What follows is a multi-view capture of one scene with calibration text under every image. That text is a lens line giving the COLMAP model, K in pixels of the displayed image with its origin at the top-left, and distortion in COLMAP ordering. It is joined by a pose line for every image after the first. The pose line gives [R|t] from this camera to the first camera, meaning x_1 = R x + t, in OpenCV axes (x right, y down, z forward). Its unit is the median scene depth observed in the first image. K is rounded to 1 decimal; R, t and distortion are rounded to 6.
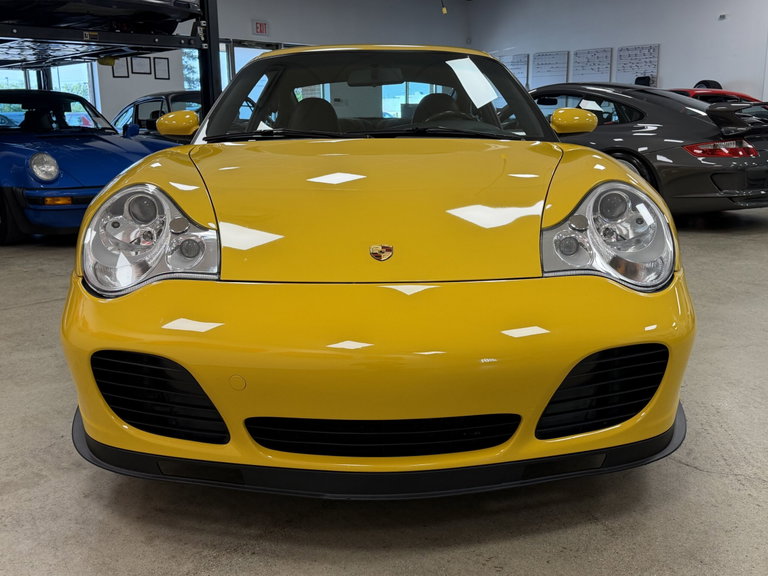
lens RADIAL K [[749.9, 0, 385.5], [0, 749.9, 284.0], [0, 0, 1]] dist [0.177263, -0.387822]
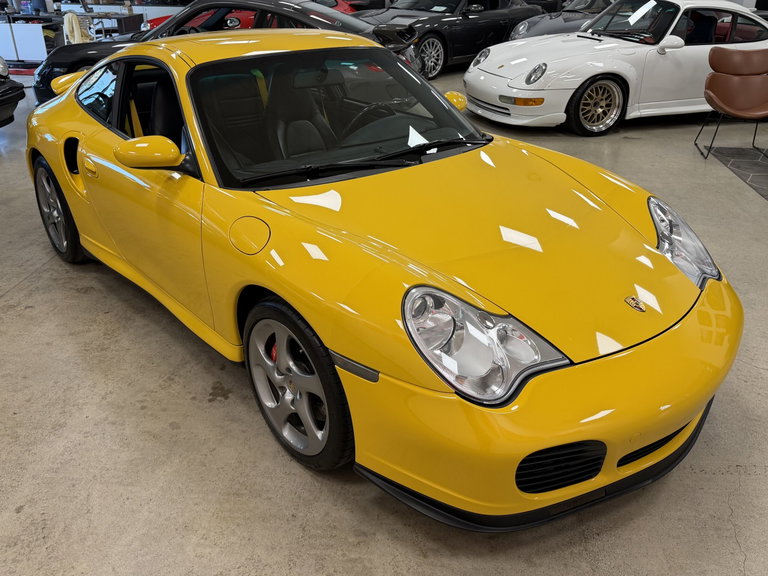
lens RADIAL K [[663.9, 0, 384.0], [0, 663.9, 288.0], [0, 0, 1]] dist [0.009256, -0.012087]
pose [[0.769075, -0.262462, 0.582785, -1.013926], [0.112060, 0.953045, 0.281332, -0.441033], [-0.629259, -0.151058, 0.762374, 0.368317]]
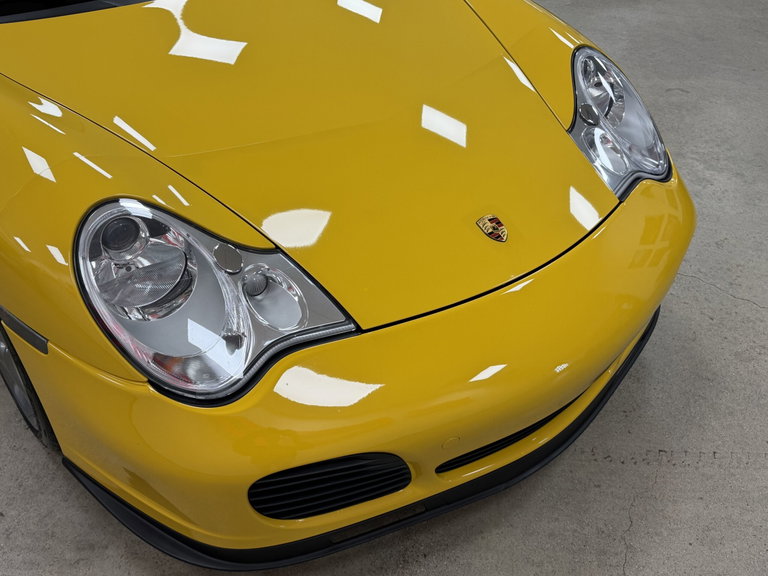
lens RADIAL K [[749.9, 0, 385.5], [0, 749.9, 284.0], [0, 0, 1]] dist [0.177263, -0.387822]
pose [[0.792181, -0.354329, 0.496890, -0.546452], [0.107055, 0.882248, 0.458451, -0.387631], [-0.600823, -0.309982, 0.736833, 0.398821]]
